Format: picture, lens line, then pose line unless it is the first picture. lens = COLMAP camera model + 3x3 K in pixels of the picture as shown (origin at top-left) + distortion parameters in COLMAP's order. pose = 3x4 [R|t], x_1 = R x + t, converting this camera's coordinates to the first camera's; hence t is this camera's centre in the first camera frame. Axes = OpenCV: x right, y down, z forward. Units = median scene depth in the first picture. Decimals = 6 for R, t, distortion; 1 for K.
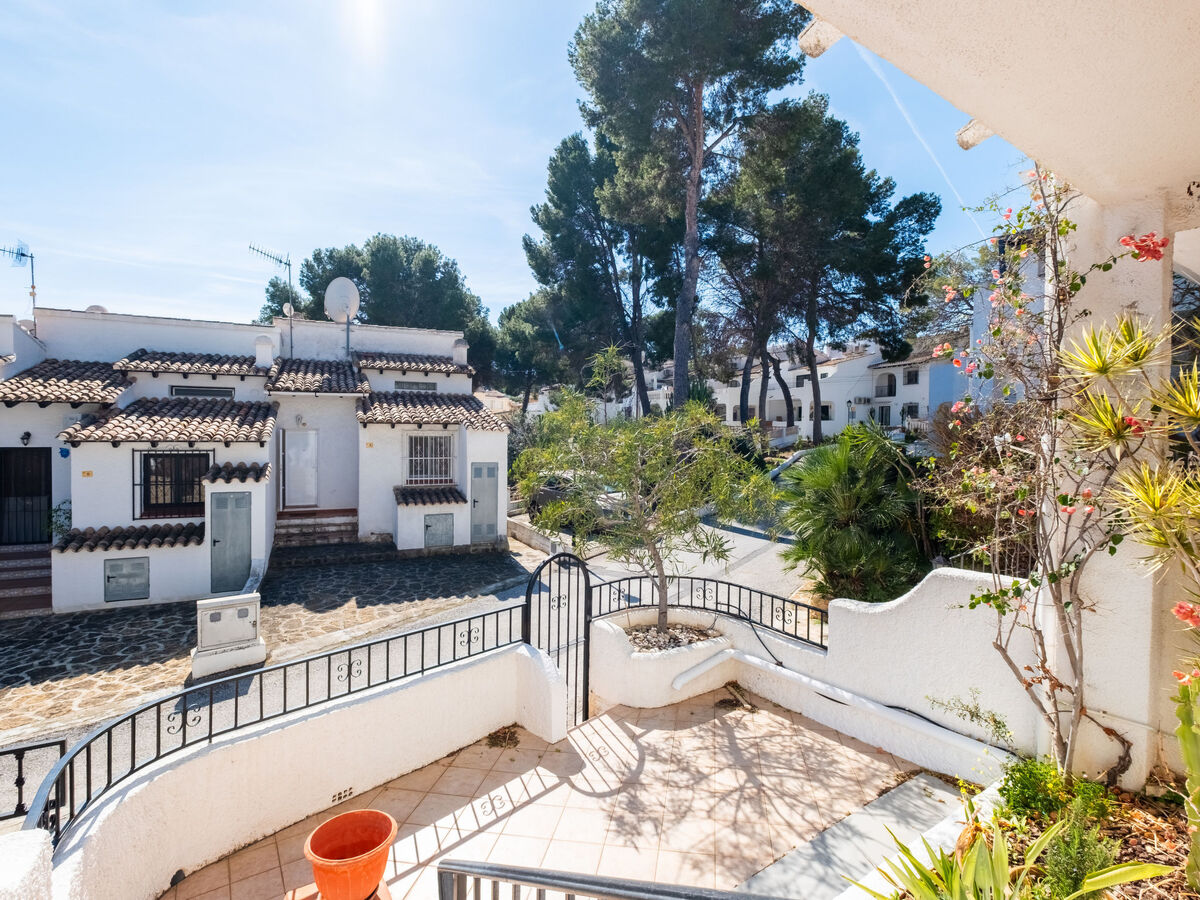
lens RADIAL K [[588.7, 0, 603.8], [0, 588.7, 445.1], [0, 0, 1]] dist [0.019002, -0.012410]
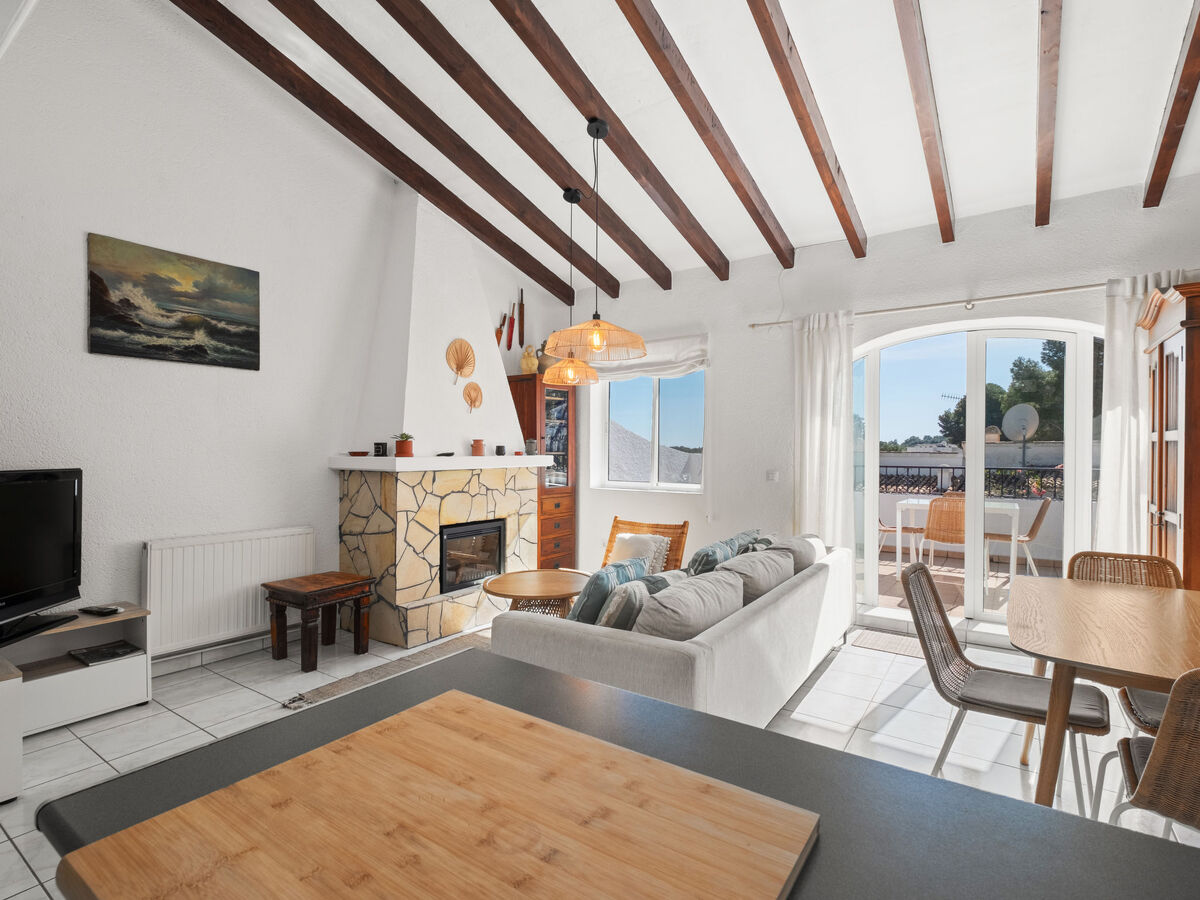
lens RADIAL K [[602.6, 0, 596.7], [0, 602.6, 450.8], [0, 0, 1]] dist [0.002086, -0.002618]
pose [[0.365107, -0.008078, -0.930930, 0.483316], [-0.026124, 0.999480, -0.018918, -0.186172], [0.930599, 0.031227, 0.364706, -0.296753]]
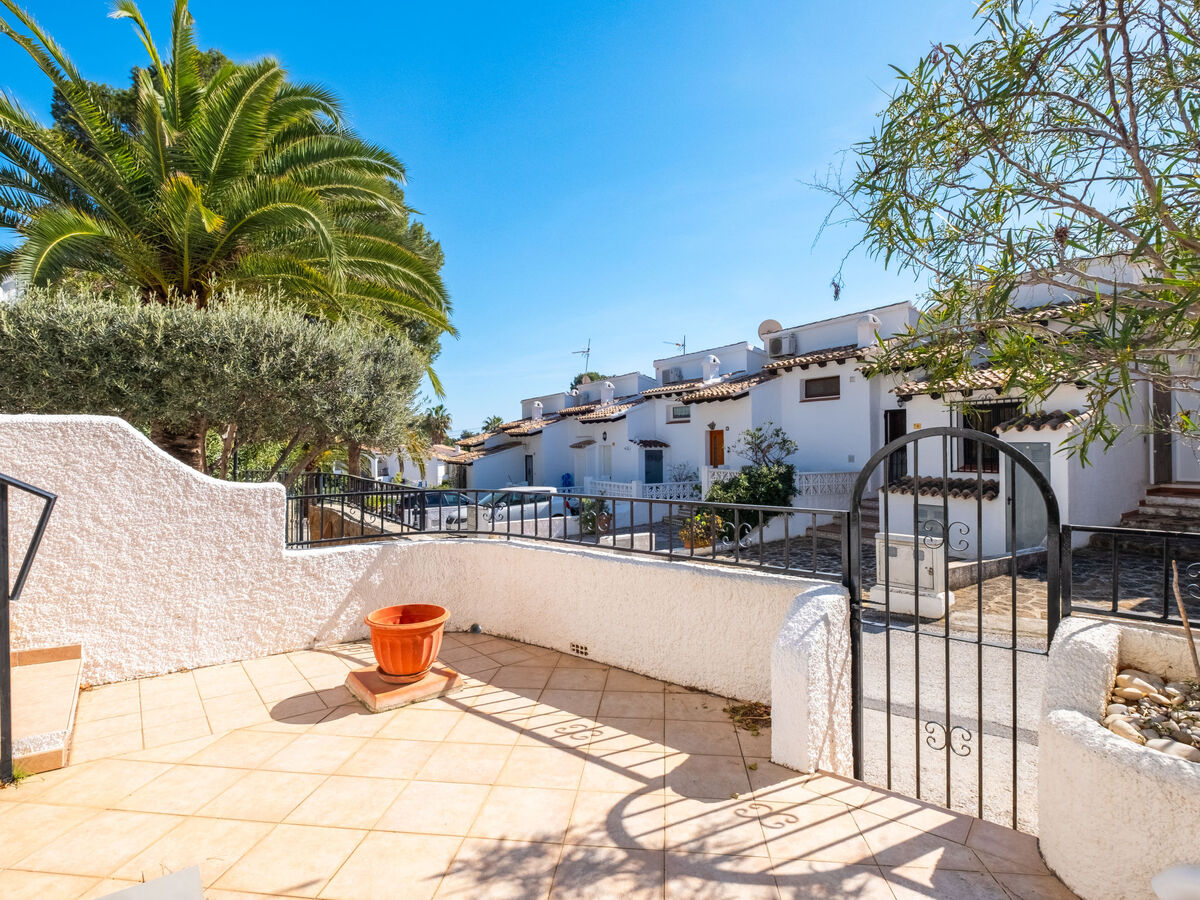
lens RADIAL K [[602.6, 0, 596.7], [0, 602.6, 450.8], [0, 0, 1]] dist [0.002086, -0.002618]
pose [[0.081878, 0.002839, -0.996638, 0.141243], [-0.009318, 0.999954, 0.002082, 0.078286], [0.996599, 0.009116, 0.081900, 0.267155]]
